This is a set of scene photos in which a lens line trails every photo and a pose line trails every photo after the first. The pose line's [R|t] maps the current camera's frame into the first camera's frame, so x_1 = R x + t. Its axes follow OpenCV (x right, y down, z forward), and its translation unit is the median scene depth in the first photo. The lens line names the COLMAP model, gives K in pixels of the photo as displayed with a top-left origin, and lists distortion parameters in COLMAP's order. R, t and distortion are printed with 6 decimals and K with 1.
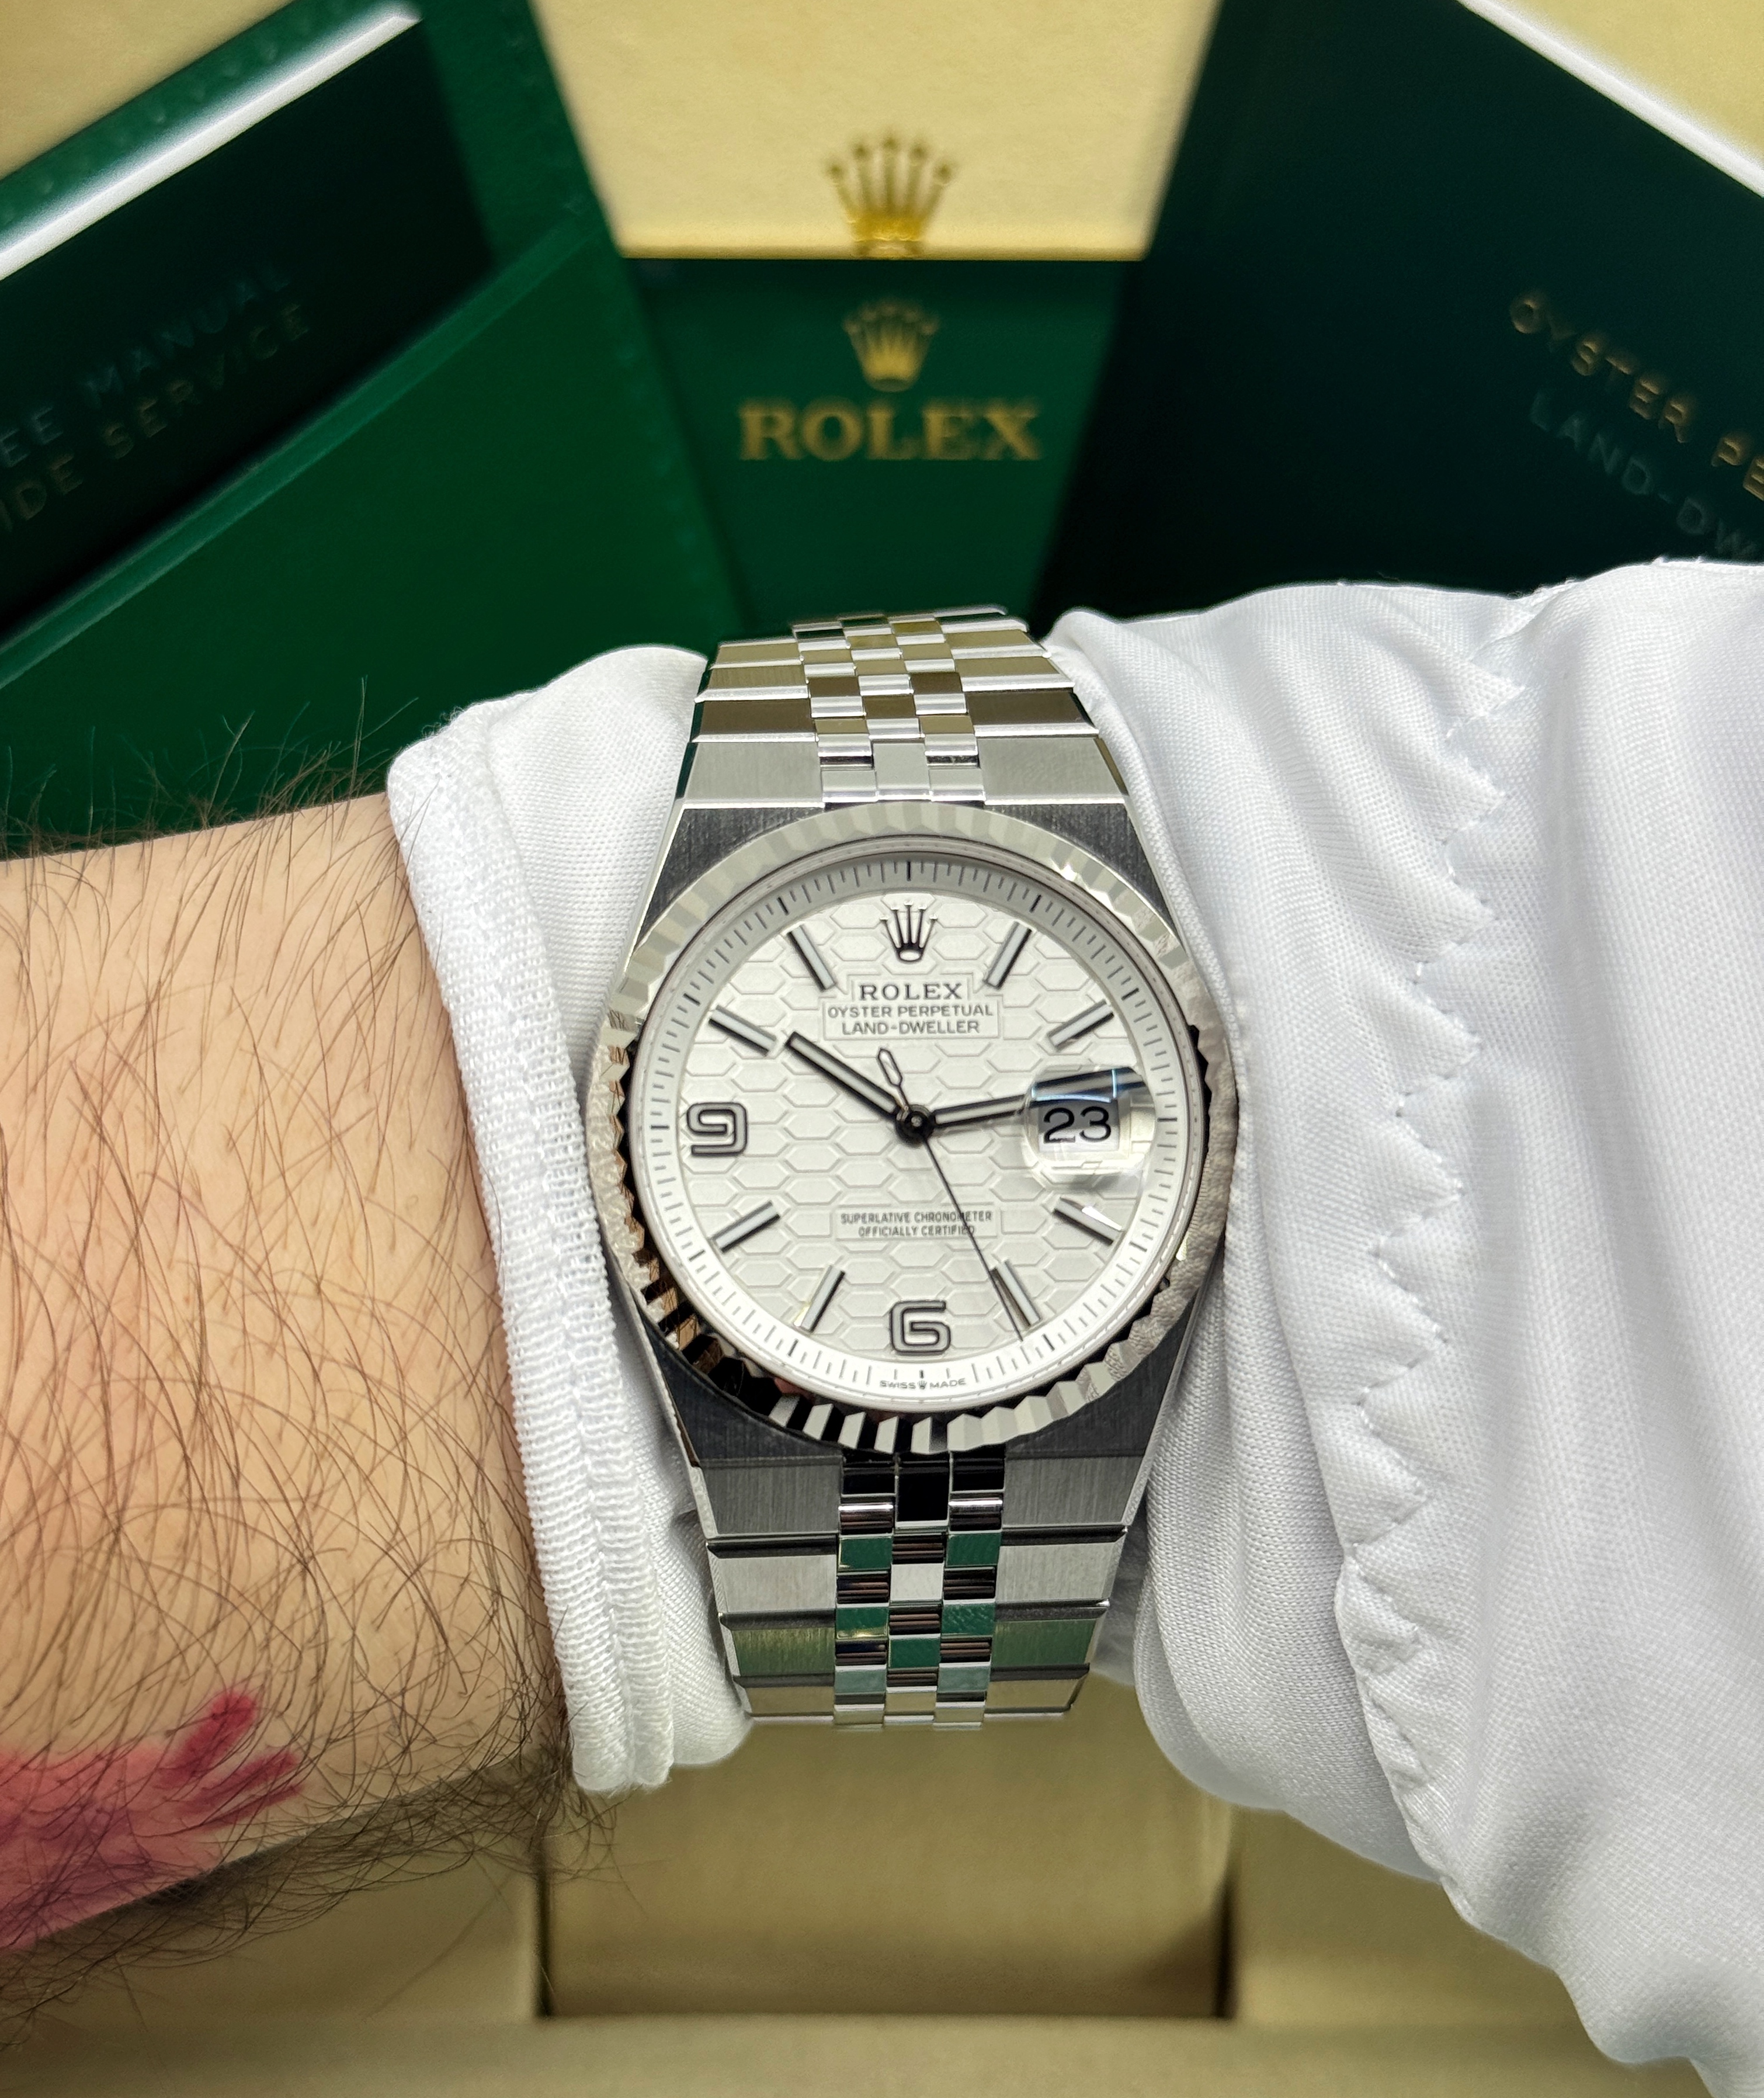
lens RADIAL K [[3253.7, 0, 885.1], [0, 3253.7, 1048.5], [0, 0, 1]] dist [0.003518, 0.000000]
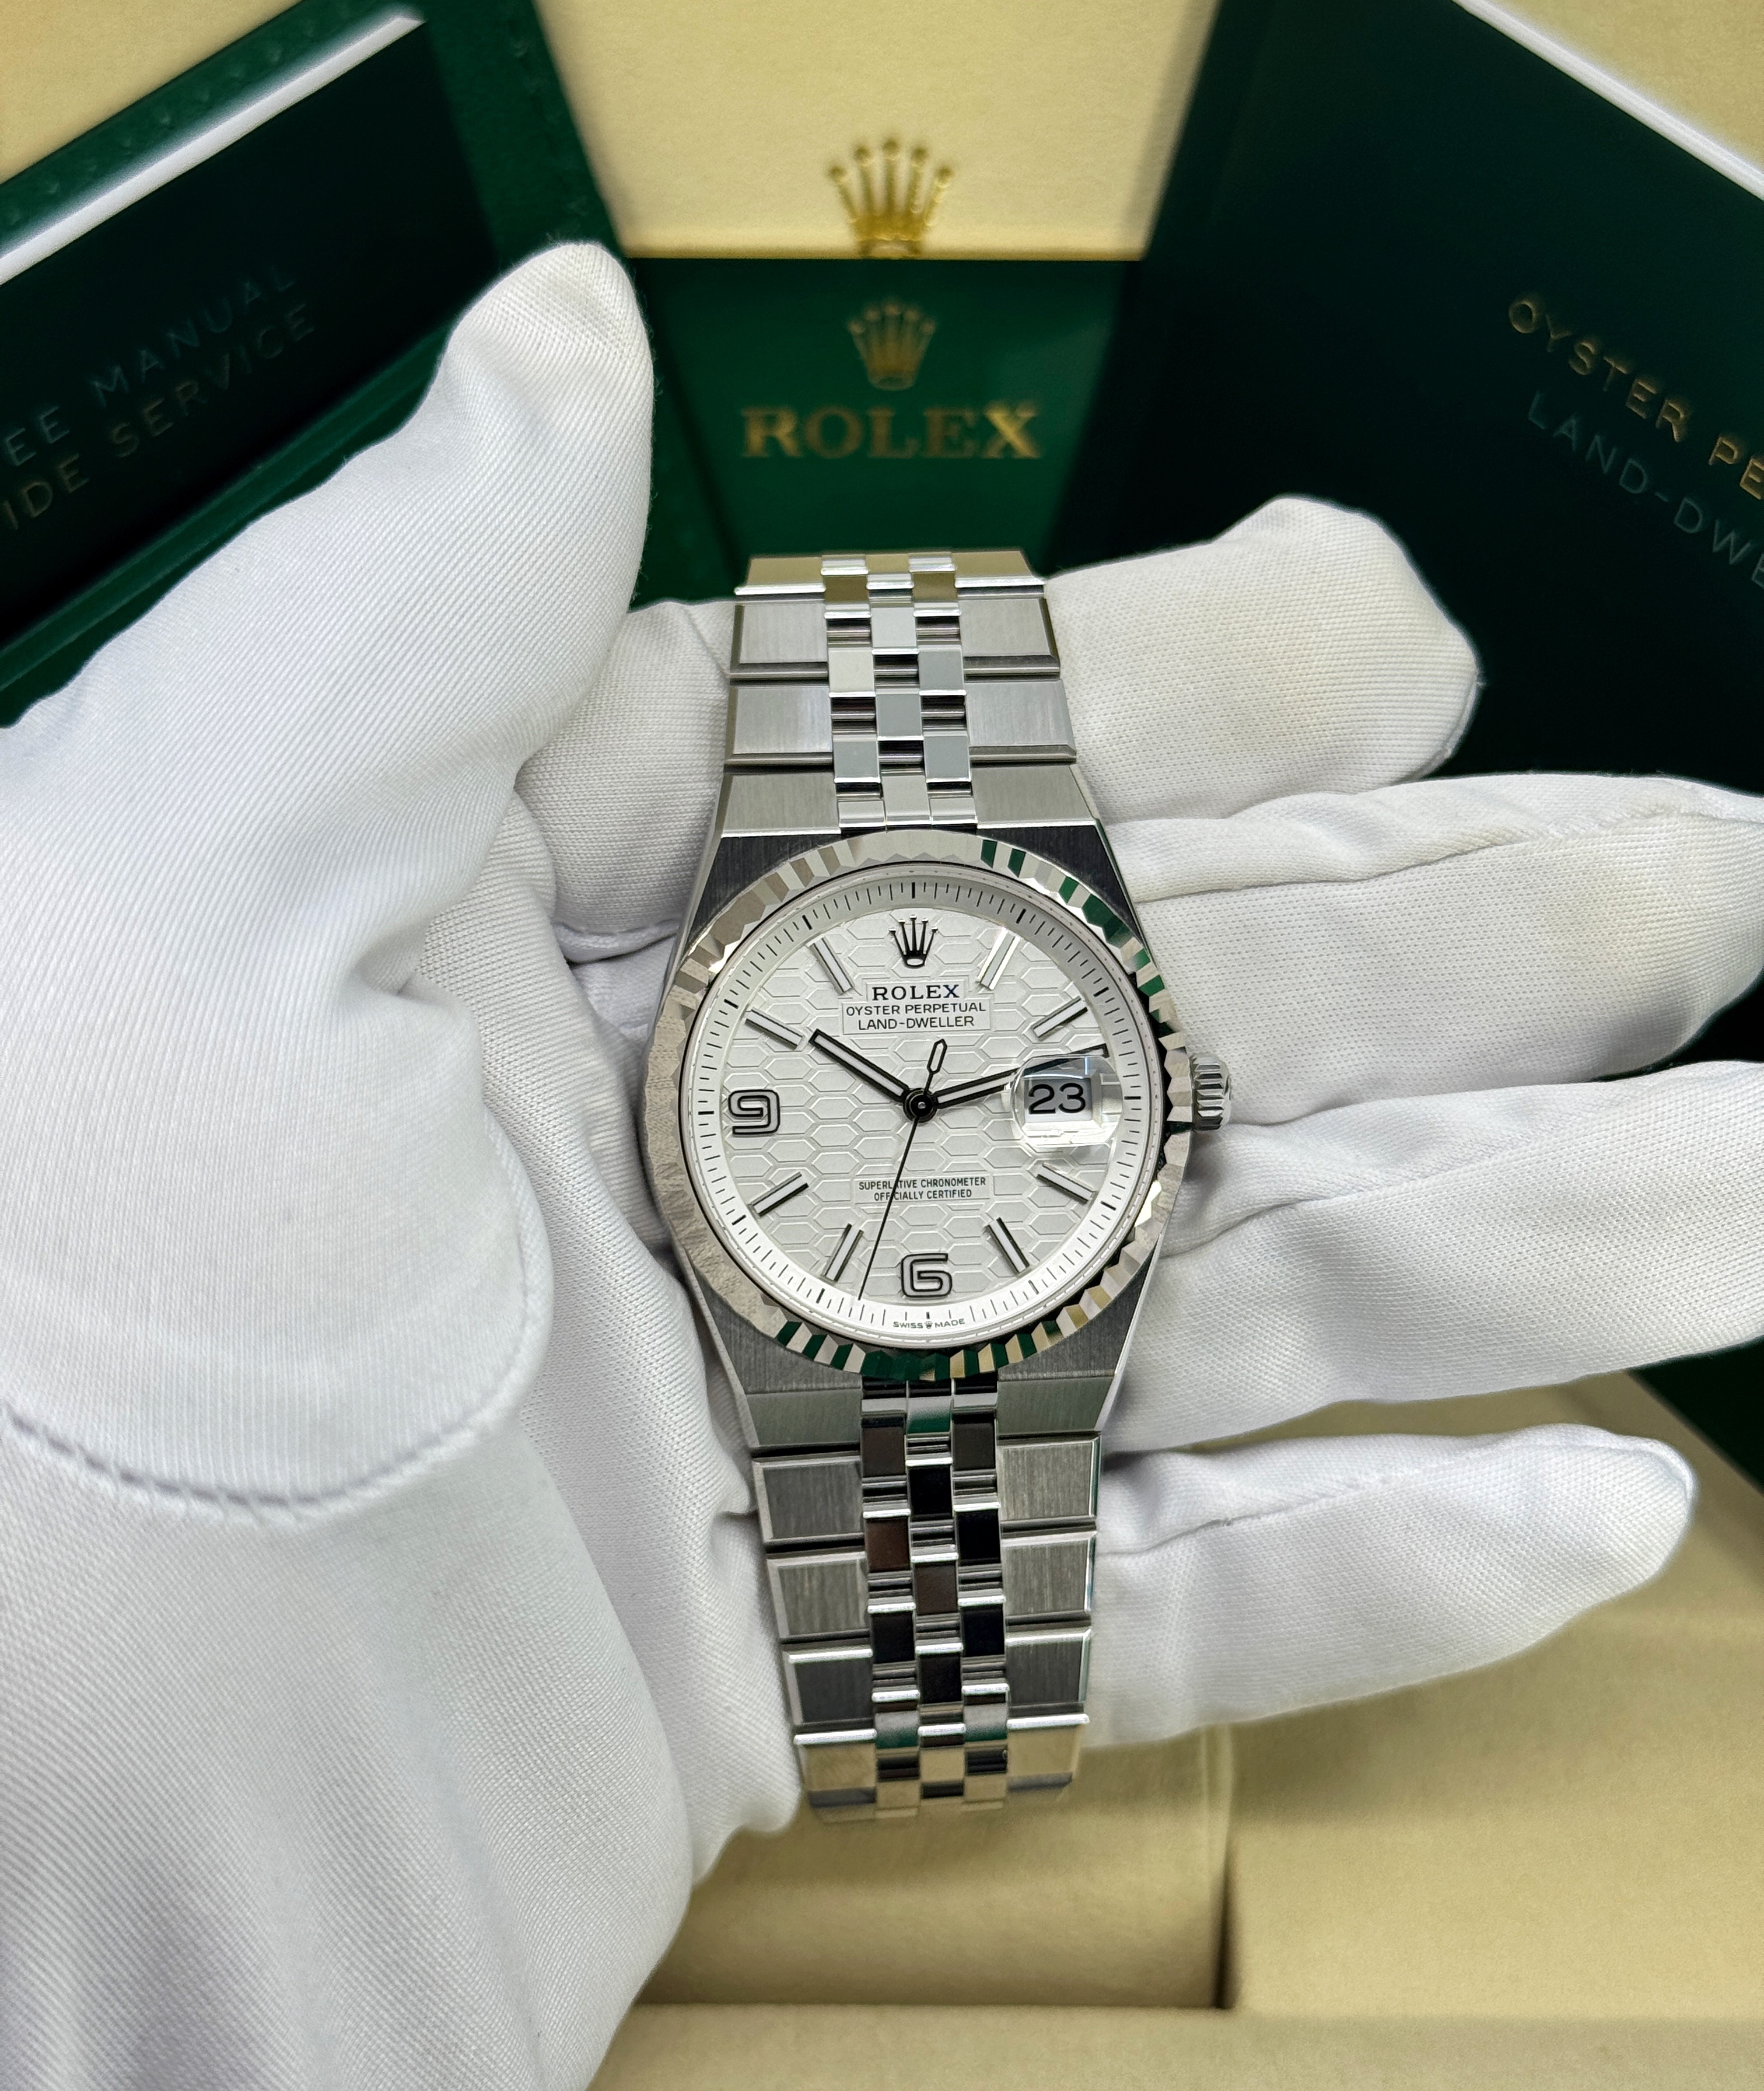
lens RADIAL K [[3243.0, 0, 886.0], [0, 3243.0, 1054.0], [0, 0, 1]] dist [0.003518, 0.000000]
pose [[0.999999, -0.001321, -0.000147, -0.003169], [0.001322, 0.999993, 0.003434, -0.000360], [0.000142, -0.003435, 0.999994, -0.150146]]
